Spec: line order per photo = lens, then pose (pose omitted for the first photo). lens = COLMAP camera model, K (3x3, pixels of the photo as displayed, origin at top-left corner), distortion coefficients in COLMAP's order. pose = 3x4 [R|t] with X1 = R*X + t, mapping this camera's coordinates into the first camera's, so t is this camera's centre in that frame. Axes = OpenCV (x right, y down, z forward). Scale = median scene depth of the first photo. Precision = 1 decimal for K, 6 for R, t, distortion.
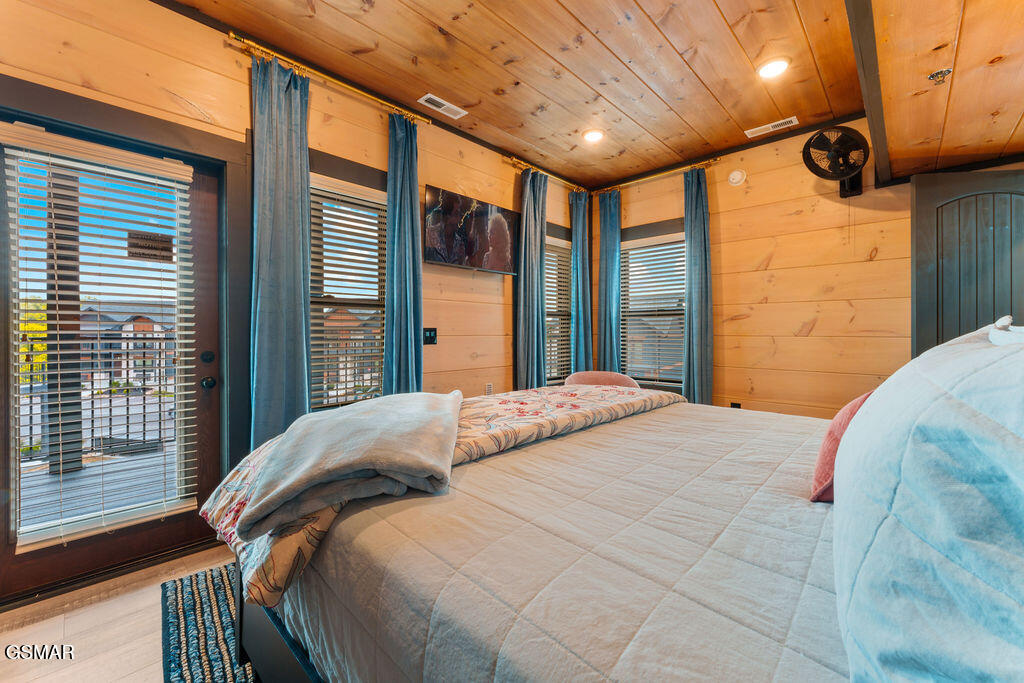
lens RADIAL K [[419.3, 0, 512.0], [0, 419.3, 341.5], [0, 0, 1]] dist [-0.000824, -0.000079]
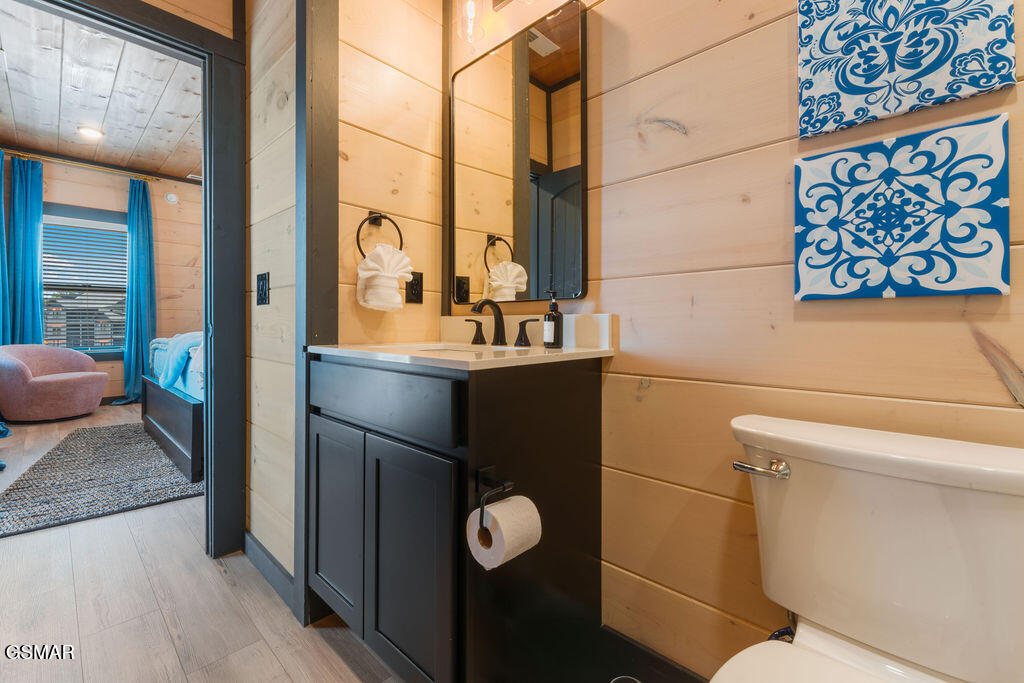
lens RADIAL K [[439.8, 0, 513.2], [0, 439.8, 324.4], [0, 0, 1]] dist [0.000190, 0.000241]
pose [[0.003978, -0.002706, 0.999988, -0.962073], [0.020095, 0.999795, 0.002626, 0.056264], [-0.999790, 0.020085, 0.004032, -0.153654]]
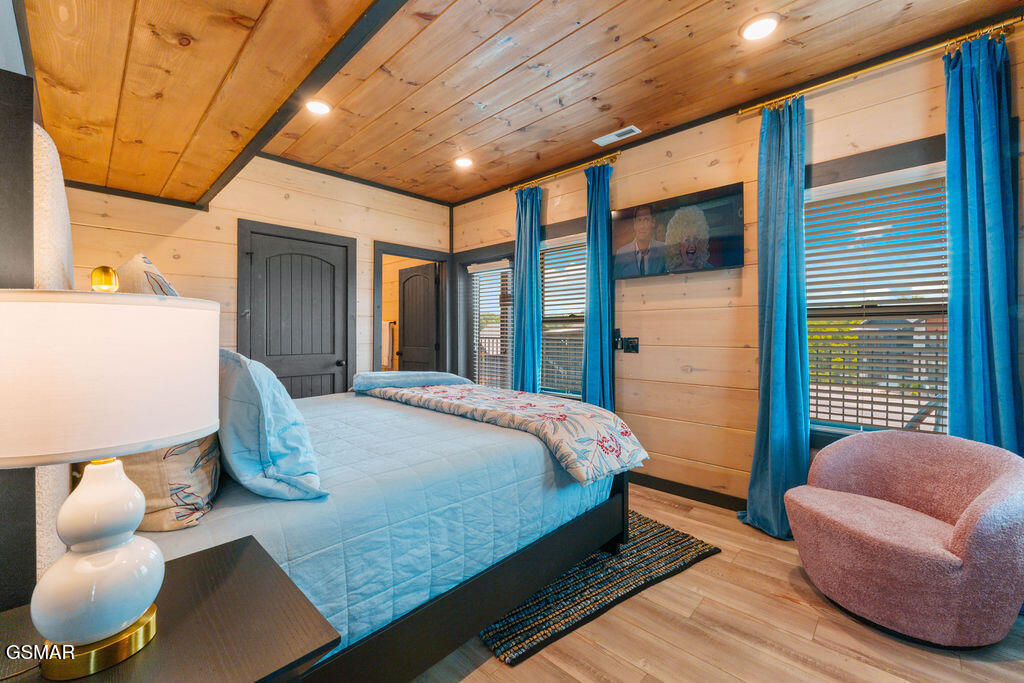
lens RADIAL K [[419.3, 0, 512.0], [0, 419.3, 341.5], [0, 0, 1]] dist [-0.000824, -0.000079]
pose [[-0.012333, 0.015489, -0.999804, 0.761867], [-0.024932, 0.999564, 0.015793, -0.027523], [0.999613, 0.025122, -0.011942, 0.610019]]
